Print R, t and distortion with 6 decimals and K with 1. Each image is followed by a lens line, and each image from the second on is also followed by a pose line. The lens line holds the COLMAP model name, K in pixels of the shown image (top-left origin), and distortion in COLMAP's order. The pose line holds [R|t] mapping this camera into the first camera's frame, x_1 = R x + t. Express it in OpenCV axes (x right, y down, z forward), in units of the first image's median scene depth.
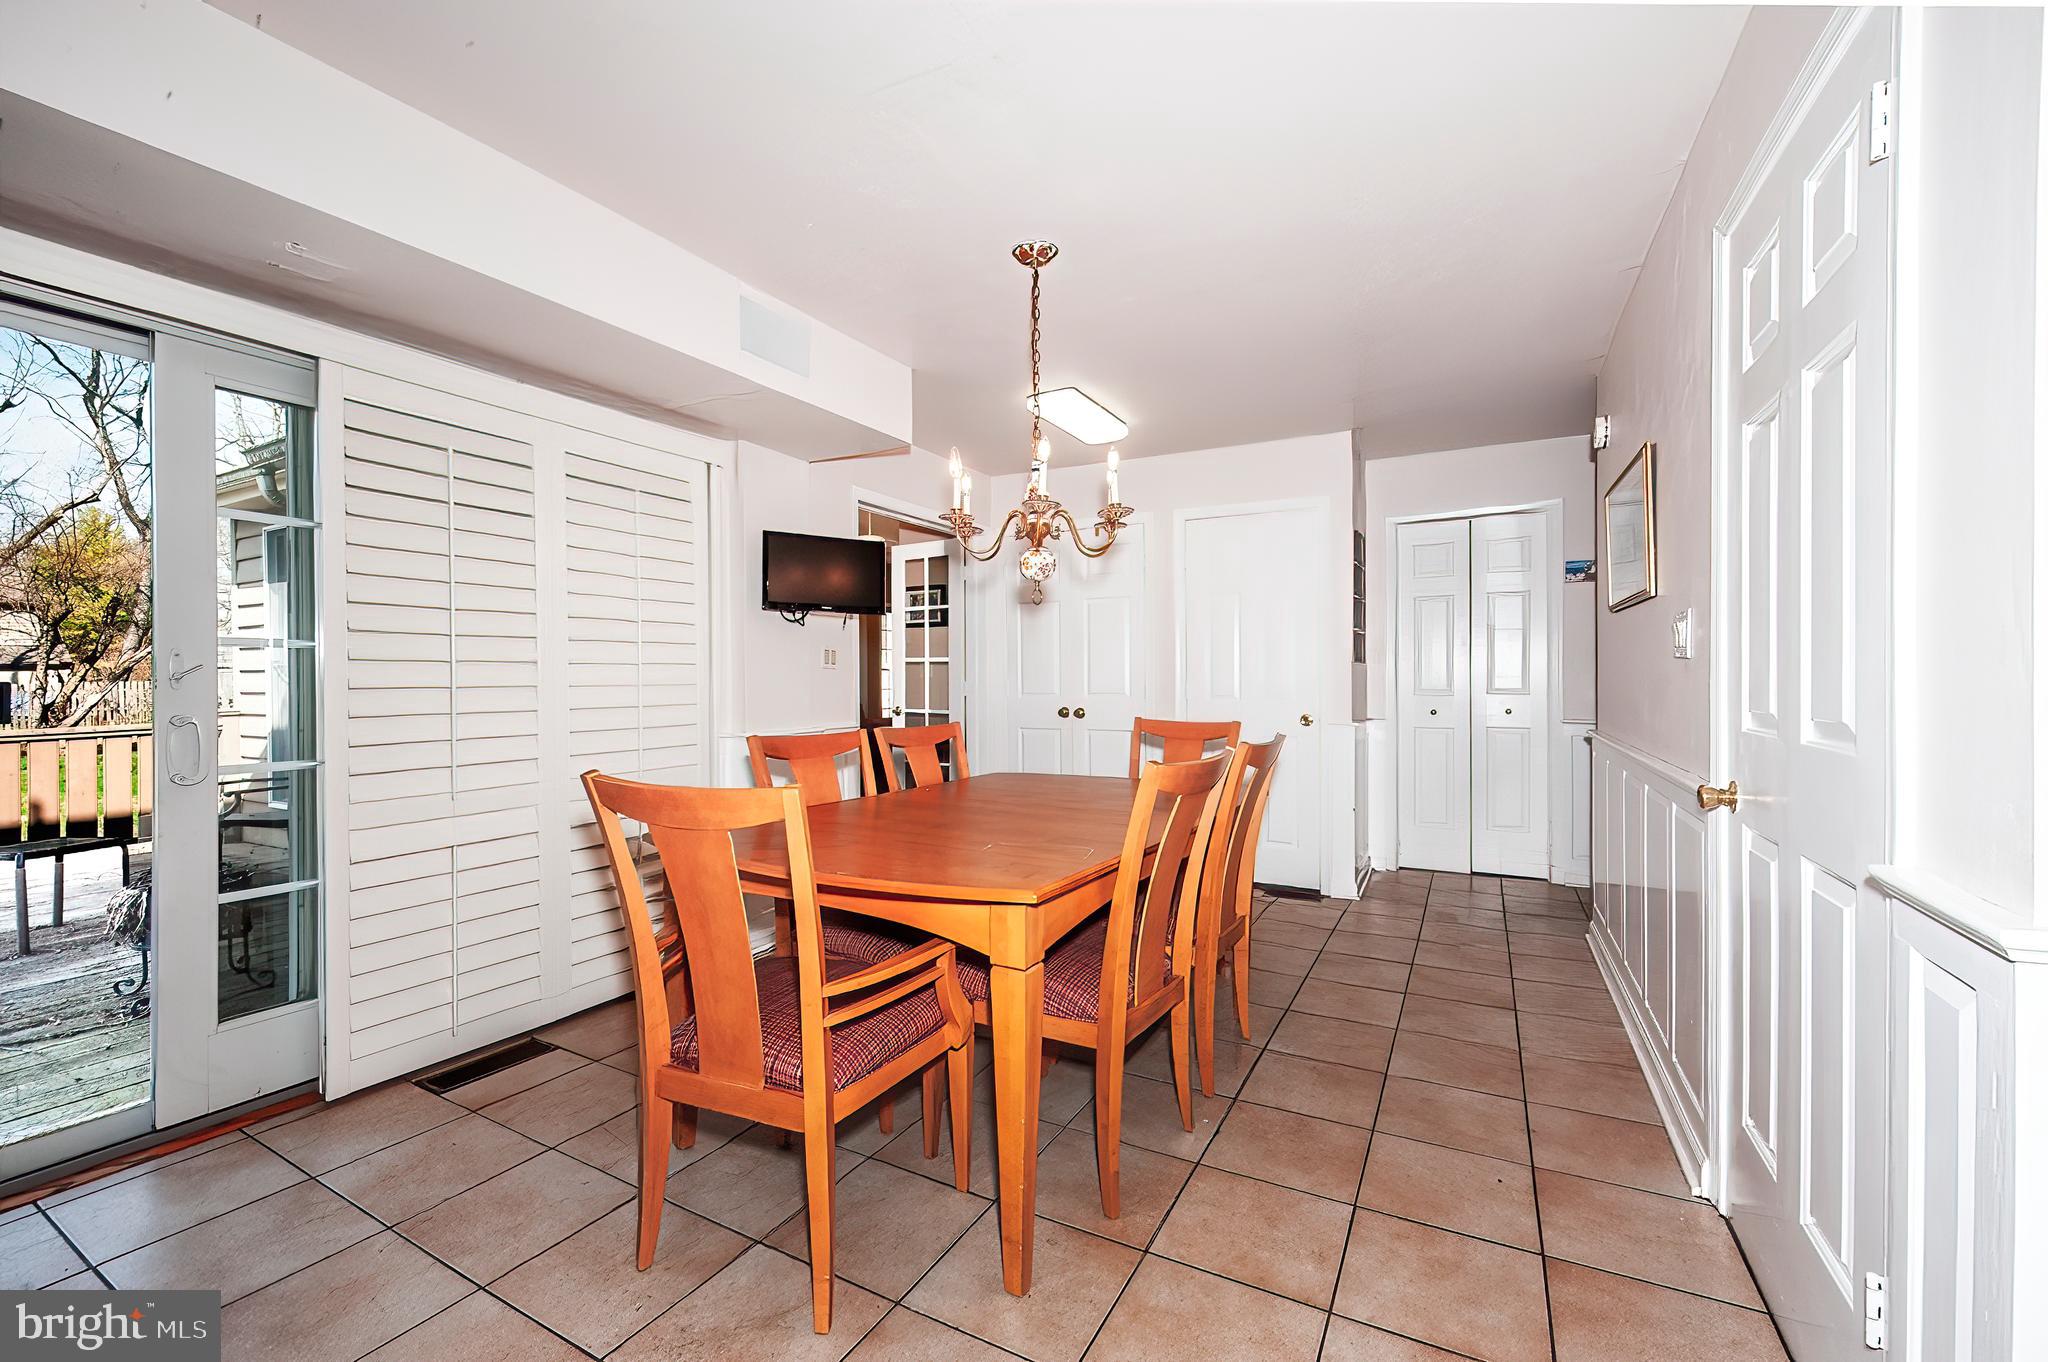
lens RADIAL K [[822.3, 0, 1024.0], [0, 822.3, 681.0], [0, 0, 1]] dist [-0.003329, -0.000559]
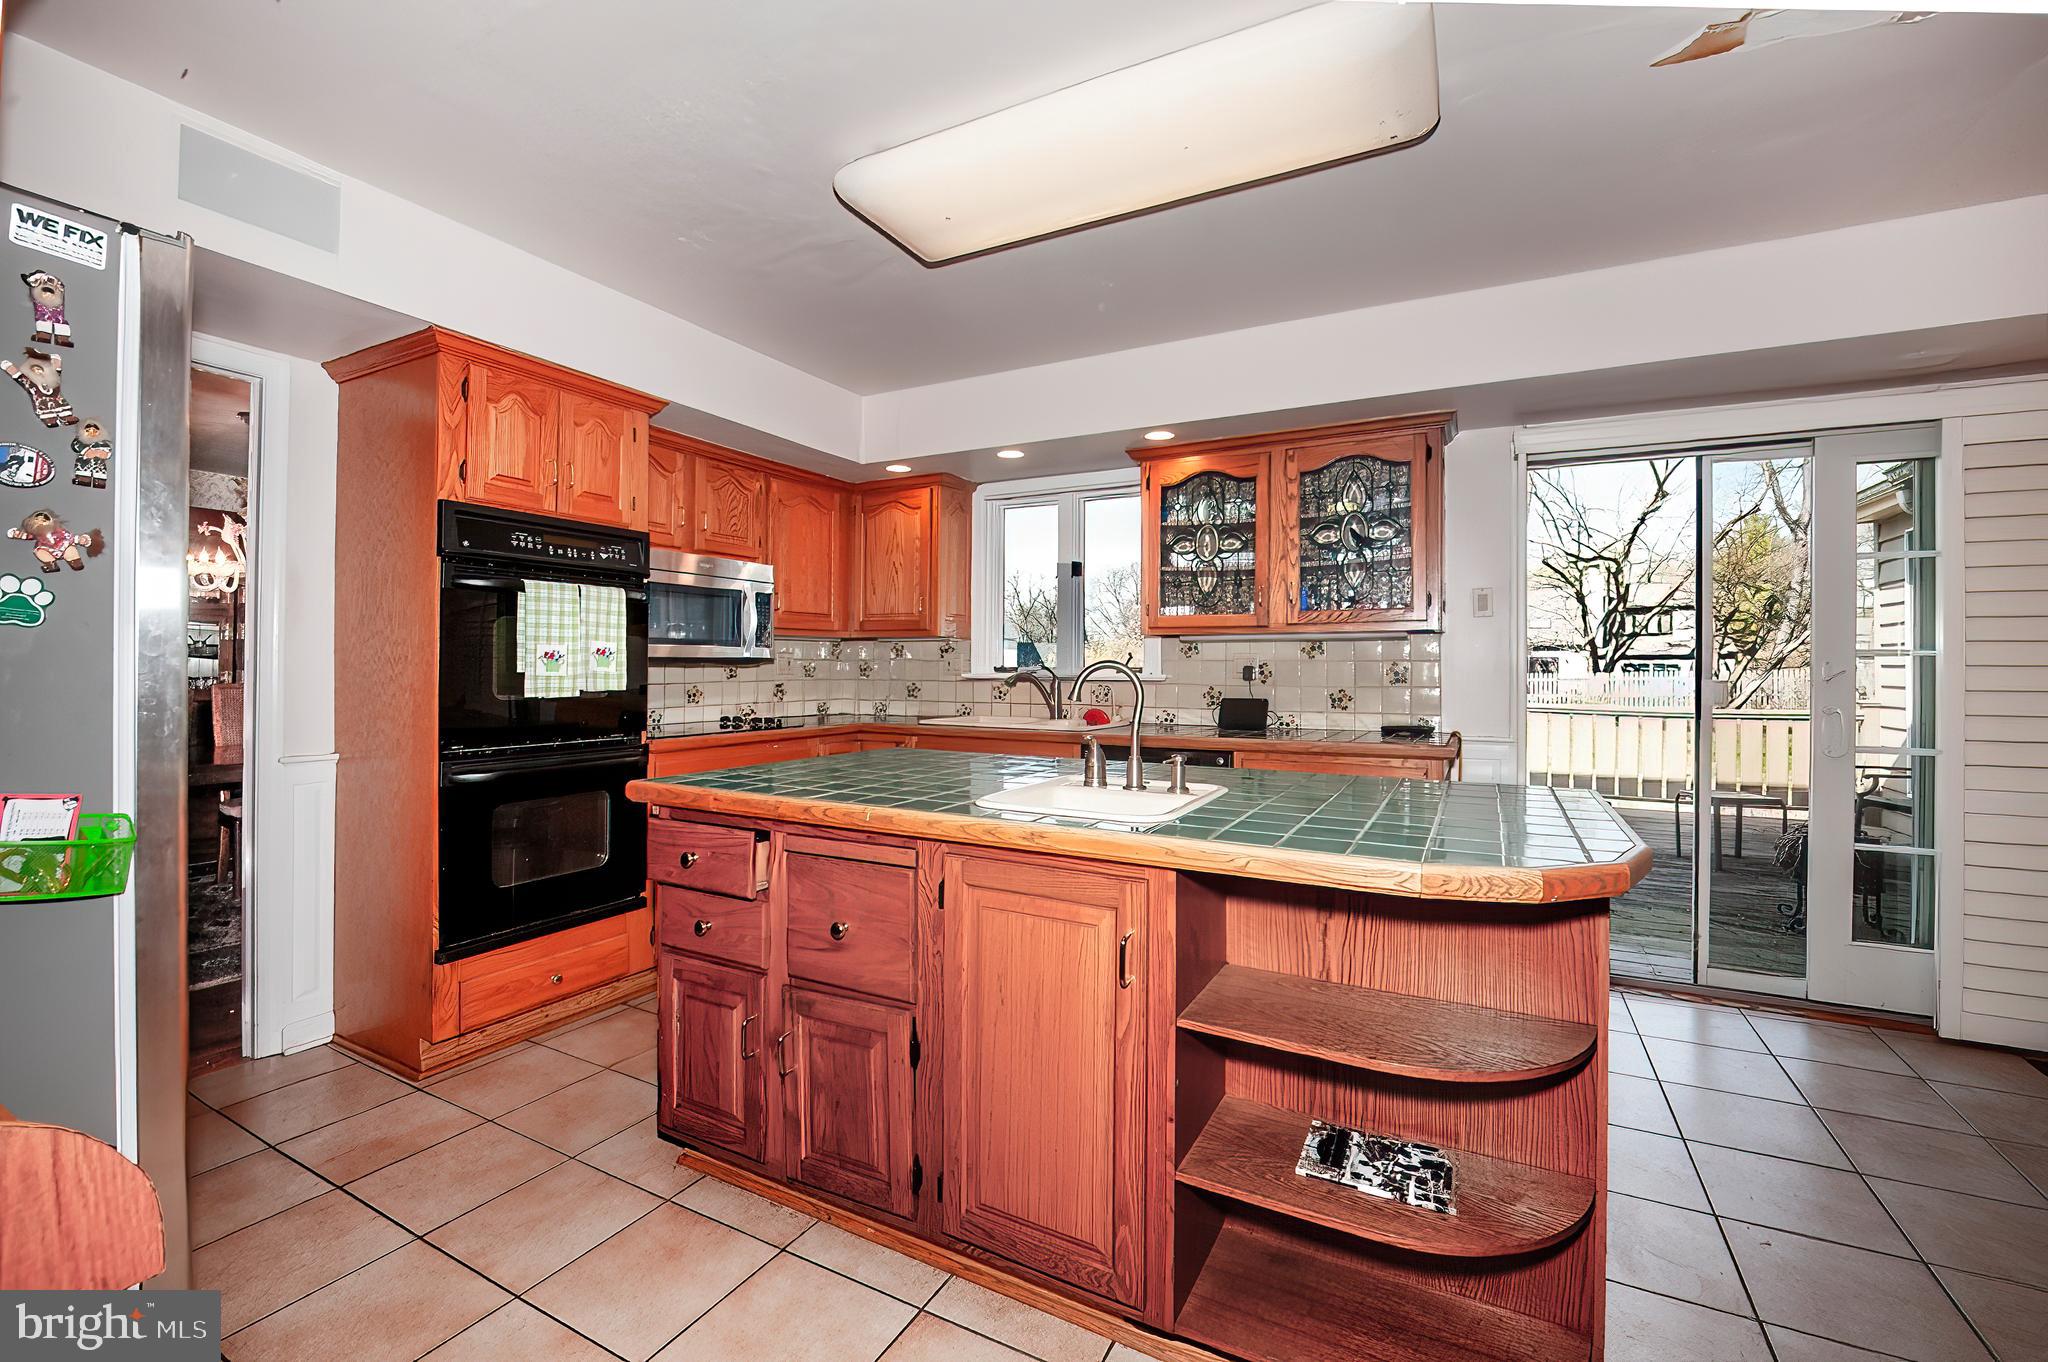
lens RADIAL K [[863.6, 0, 1027.7], [0, 863.6, 664.7], [0, 0, 1]] dist [-0.003322, -0.000469]
pose [[0.022361, 0.003410, -0.999744, 0.124751], [-0.008940, 0.999955, 0.003210, -0.007480], [0.999710, 0.008866, 0.022390, -0.122354]]
